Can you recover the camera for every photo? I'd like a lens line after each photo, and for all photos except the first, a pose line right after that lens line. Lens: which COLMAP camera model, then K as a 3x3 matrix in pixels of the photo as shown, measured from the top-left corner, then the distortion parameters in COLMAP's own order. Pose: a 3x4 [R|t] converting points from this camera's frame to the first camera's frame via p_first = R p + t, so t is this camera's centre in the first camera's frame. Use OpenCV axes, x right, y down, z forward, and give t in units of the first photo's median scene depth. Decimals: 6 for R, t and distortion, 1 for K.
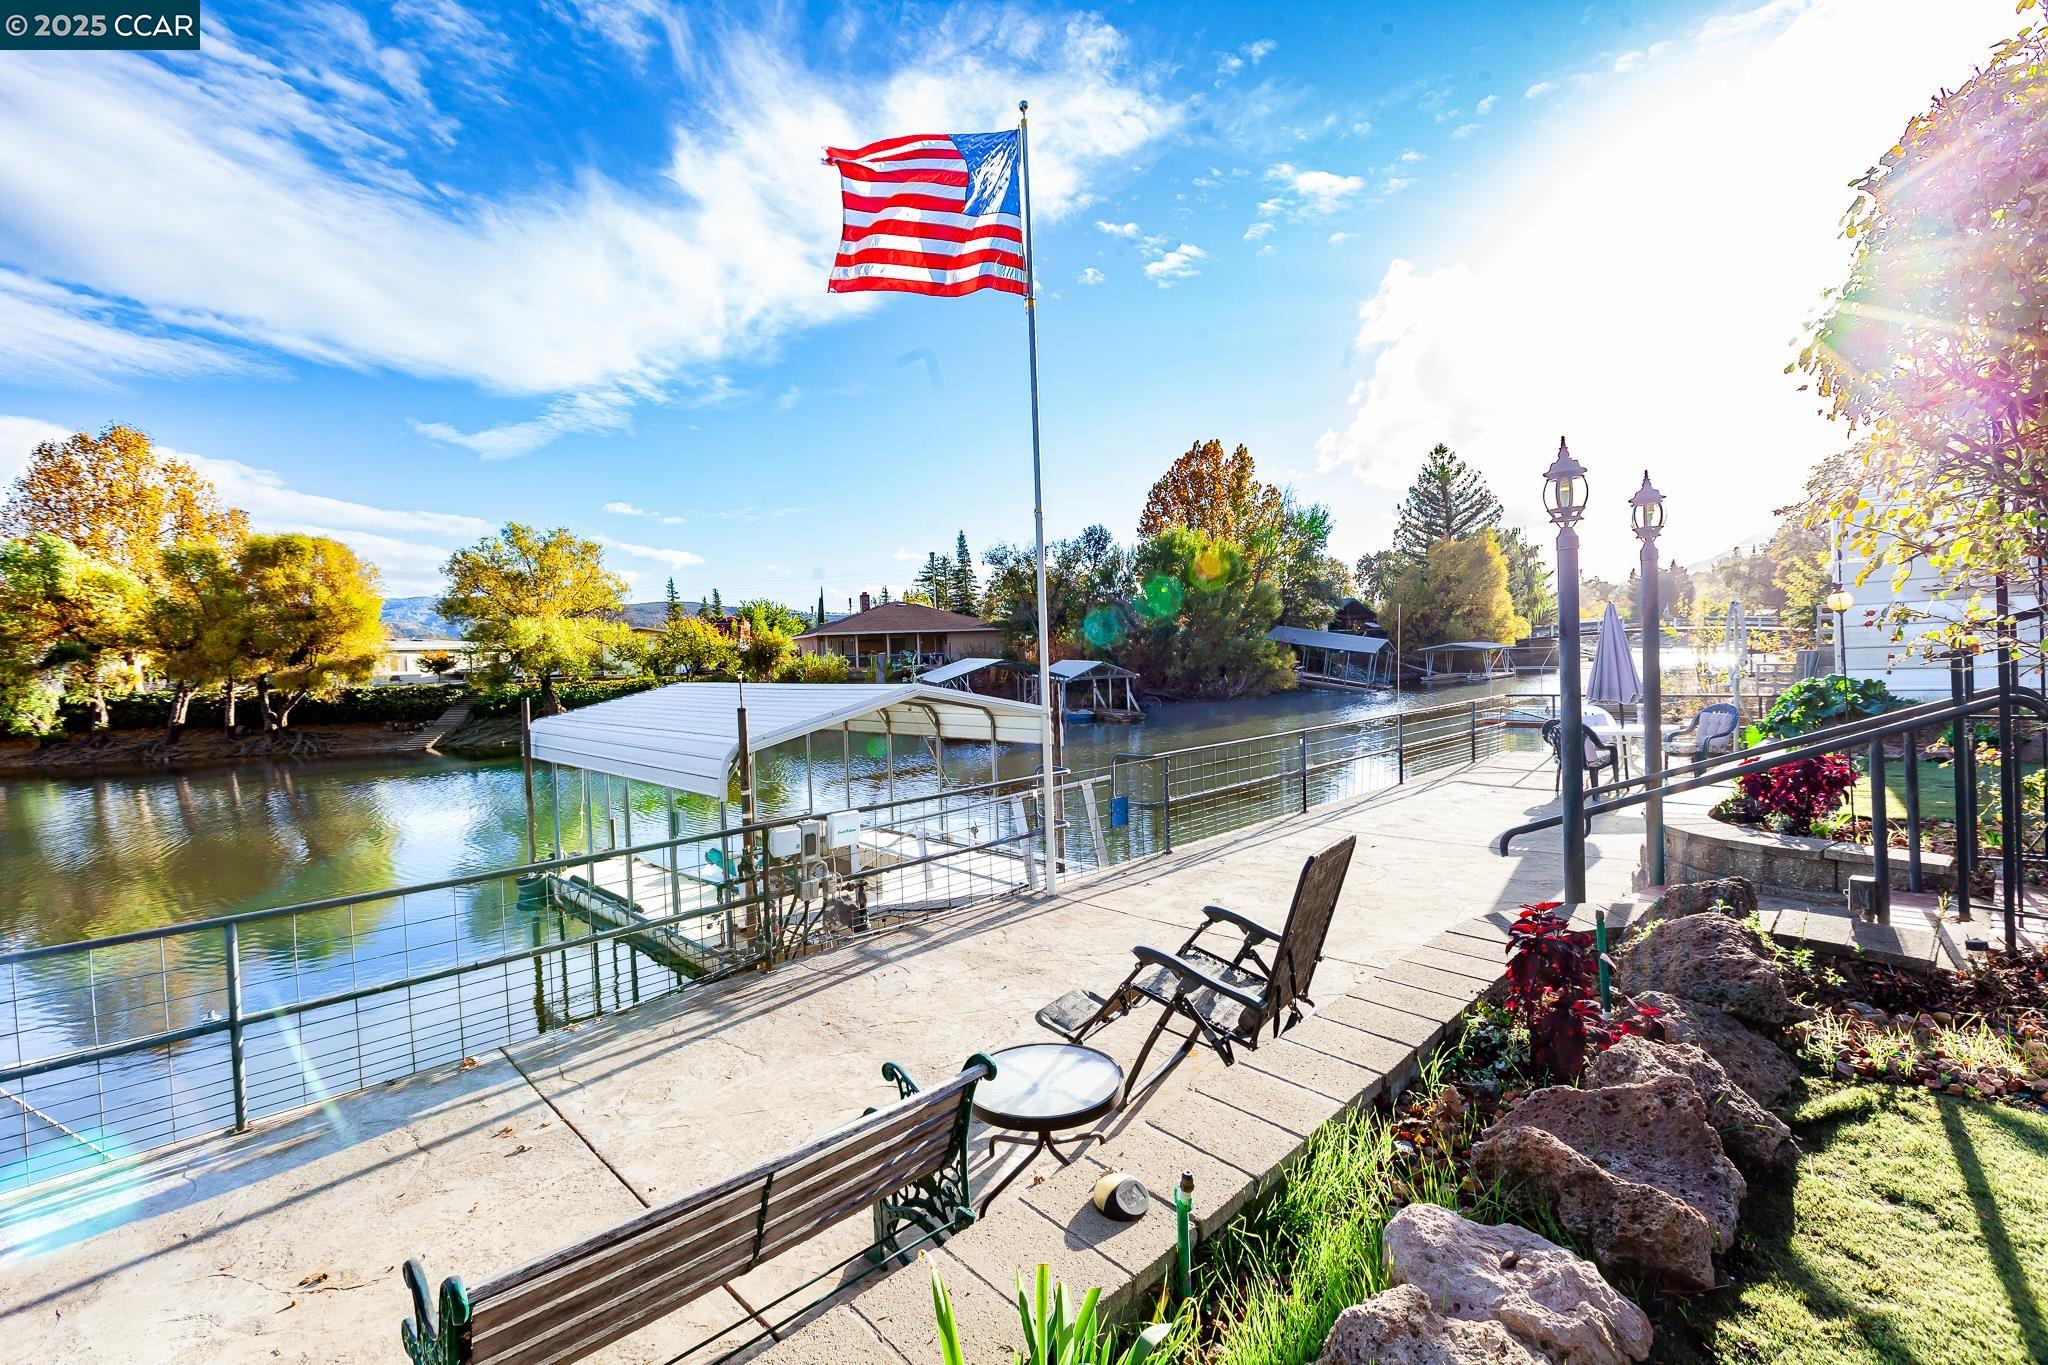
lens RADIAL K [[907.8, 0, 1024.2], [0, 907.8, 675.0], [0, 0, 1]] dist [-0.000993, 0.000829]
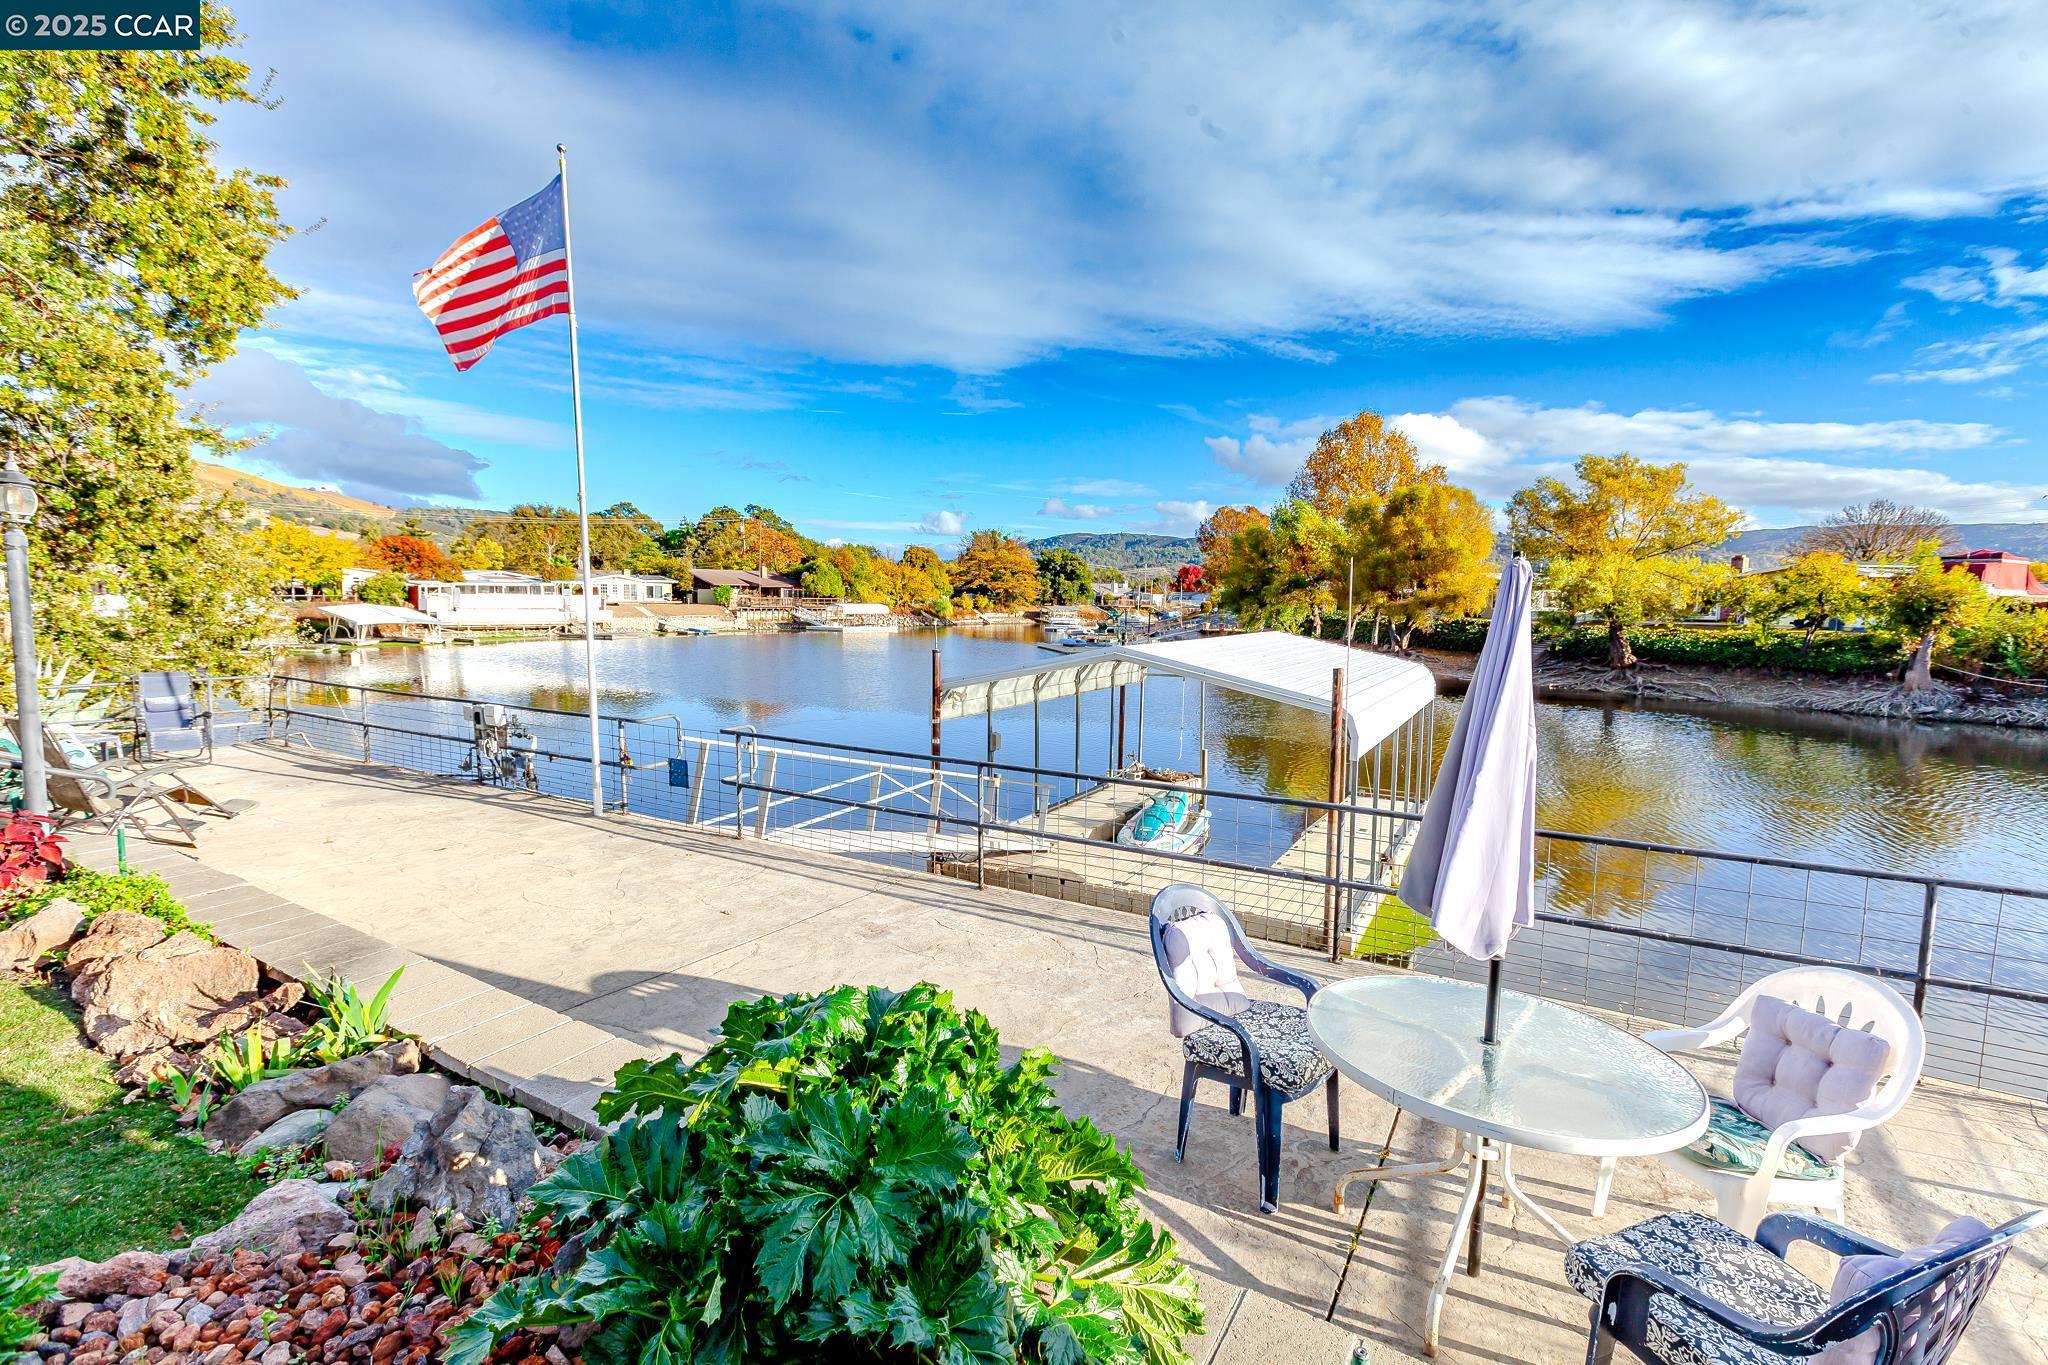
lens RADIAL K [[907.8, 0, 1024.2], [0, 907.8, 675.0], [0, 0, 1]] dist [-0.000993, 0.000829]
pose [[0.269783, 0.119622, -0.955462, 0.455136], [-0.048631, 0.992680, 0.110550, -0.035781], [0.961692, 0.016641, 0.273626, 0.421494]]
